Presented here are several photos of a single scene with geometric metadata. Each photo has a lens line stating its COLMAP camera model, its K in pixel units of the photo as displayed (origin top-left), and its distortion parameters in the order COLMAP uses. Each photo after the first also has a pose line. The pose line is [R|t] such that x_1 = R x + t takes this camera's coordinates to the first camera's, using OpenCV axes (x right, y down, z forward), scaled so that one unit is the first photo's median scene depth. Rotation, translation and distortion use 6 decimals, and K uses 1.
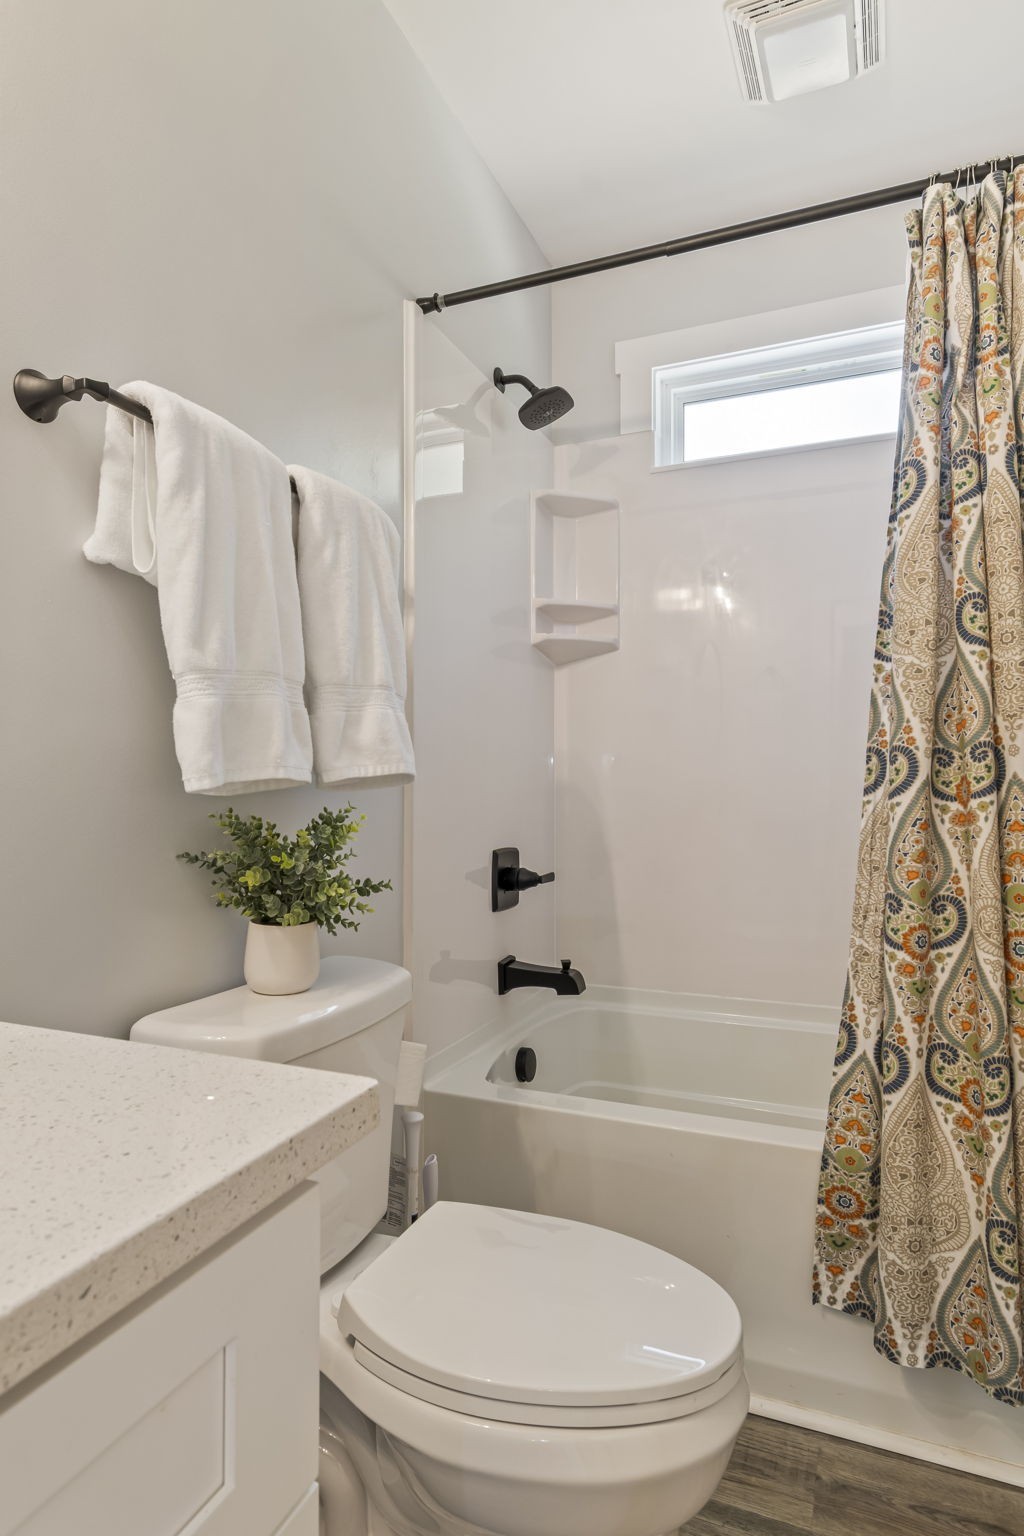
lens RADIAL K [[853.6, 0, 509.9], [0, 853.6, 763.7], [0, 0, 1]] dist [0.003436, -0.007332]
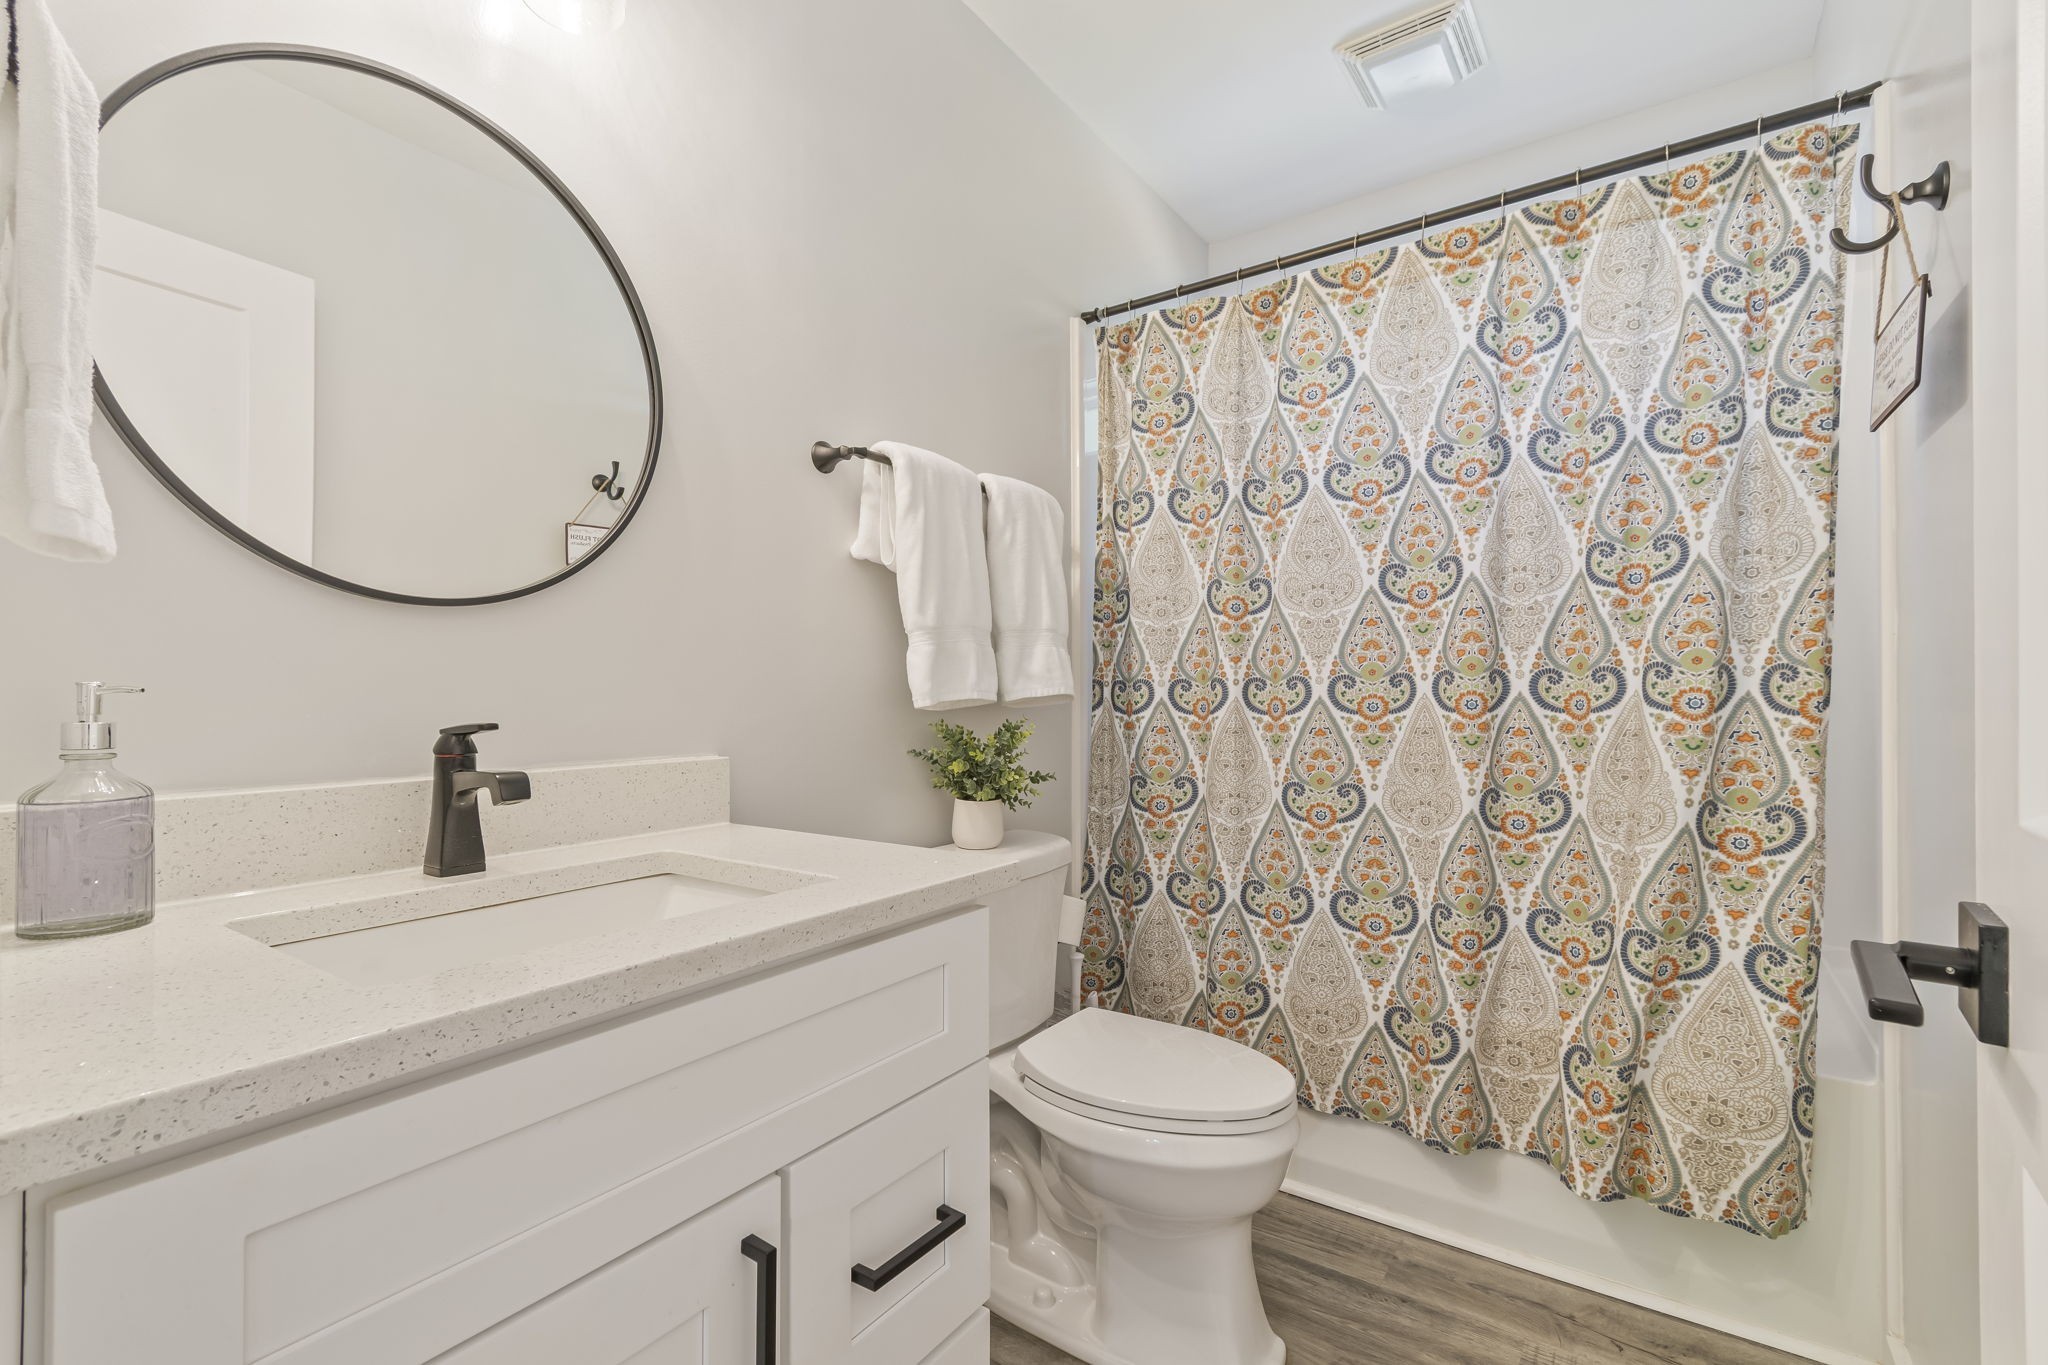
lens RADIAL K [[918.1, 0, 1018.5], [0, 918.1, 680.7], [0, 0, 1]] dist [0.002877, -0.001750]
pose [[0.973758, -0.007252, -0.227470, 0.148878], [0.007409, 0.999973, -0.000161, -0.011373], [0.227465, -0.001529, 0.973785, -0.472222]]
